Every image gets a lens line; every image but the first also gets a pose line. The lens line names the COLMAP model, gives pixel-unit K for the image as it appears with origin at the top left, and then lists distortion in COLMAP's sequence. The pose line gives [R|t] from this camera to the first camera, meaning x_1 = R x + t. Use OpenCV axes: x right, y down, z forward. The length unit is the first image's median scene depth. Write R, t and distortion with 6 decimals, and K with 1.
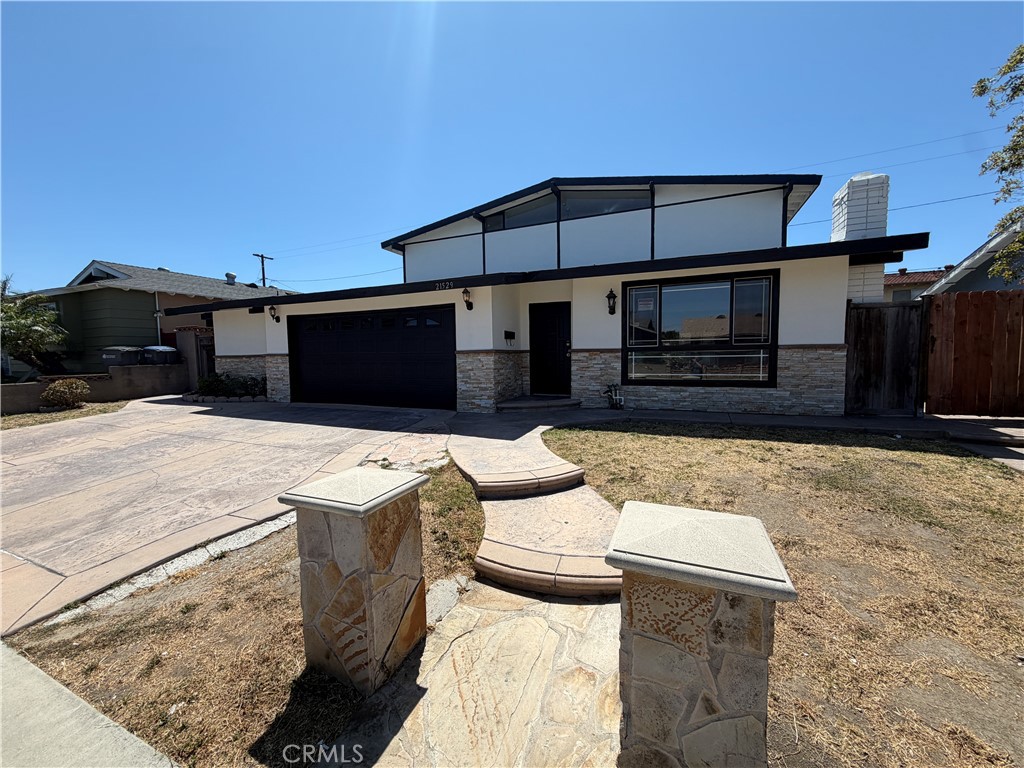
lens RADIAL K [[407.3, 0, 508.7], [0, 407.3, 384.3], [0, 0, 1]] dist [-0.000471, 0.000504]
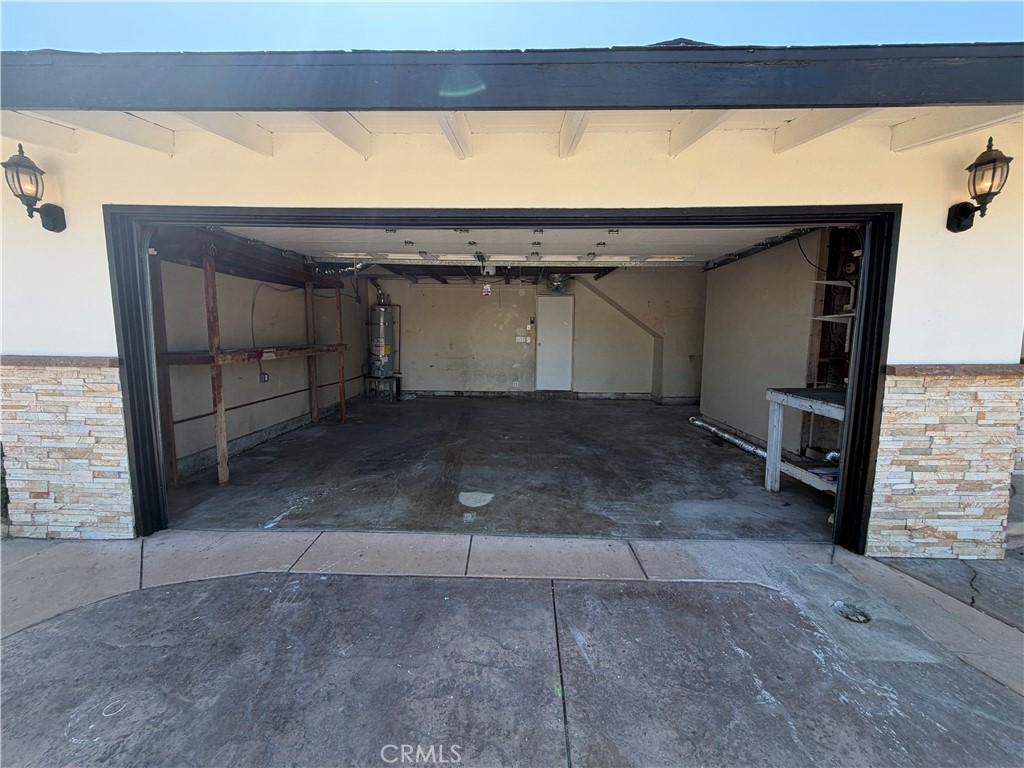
lens RADIAL K [[407.3, 0, 511.5], [0, 407.3, 389.7], [0, 0, 1]] dist [-0.000471, 0.000504]
pose [[0.925369, -0.022622, 0.378393, -0.515889], [0.006950, 0.999062, 0.042731, -0.080502], [-0.379004, -0.036912, 0.924658, 0.840135]]
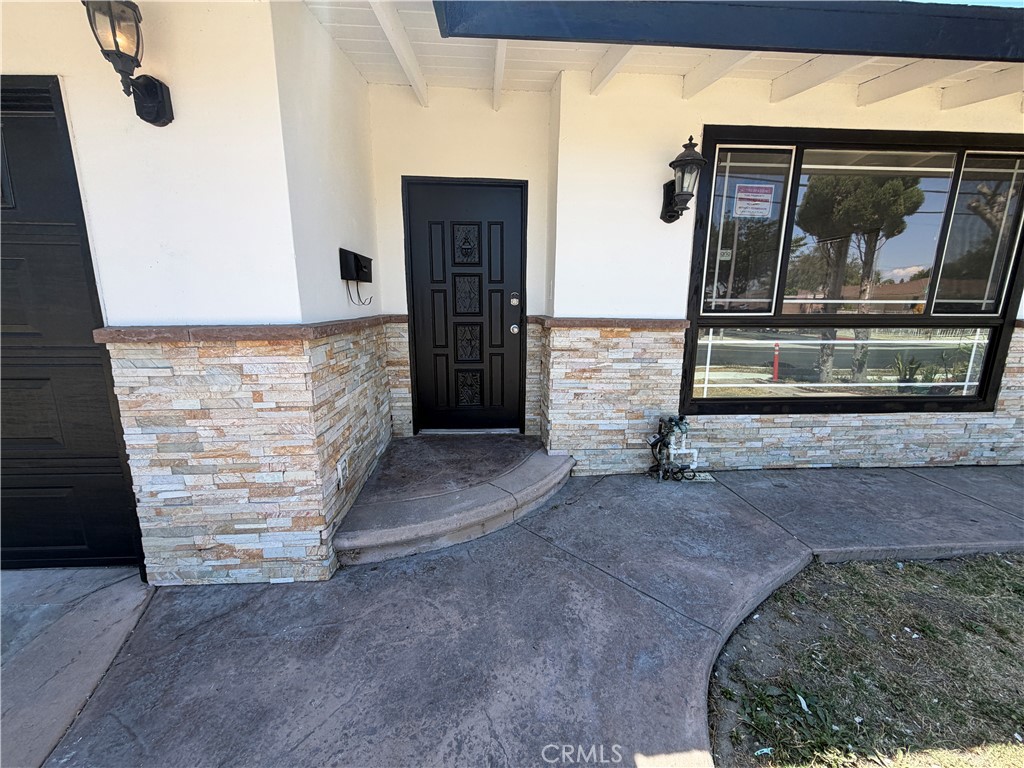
lens RADIAL K [[407.3, 0, 506.5], [0, 407.3, 381.6], [0, 0, 1]] dist [-0.000471, 0.000504]
pose [[0.886508, -0.072109, 0.457060, -0.043296], [0.014587, 0.991647, 0.128156, -0.079941], [-0.462483, -0.106944, 0.880155, 0.729971]]
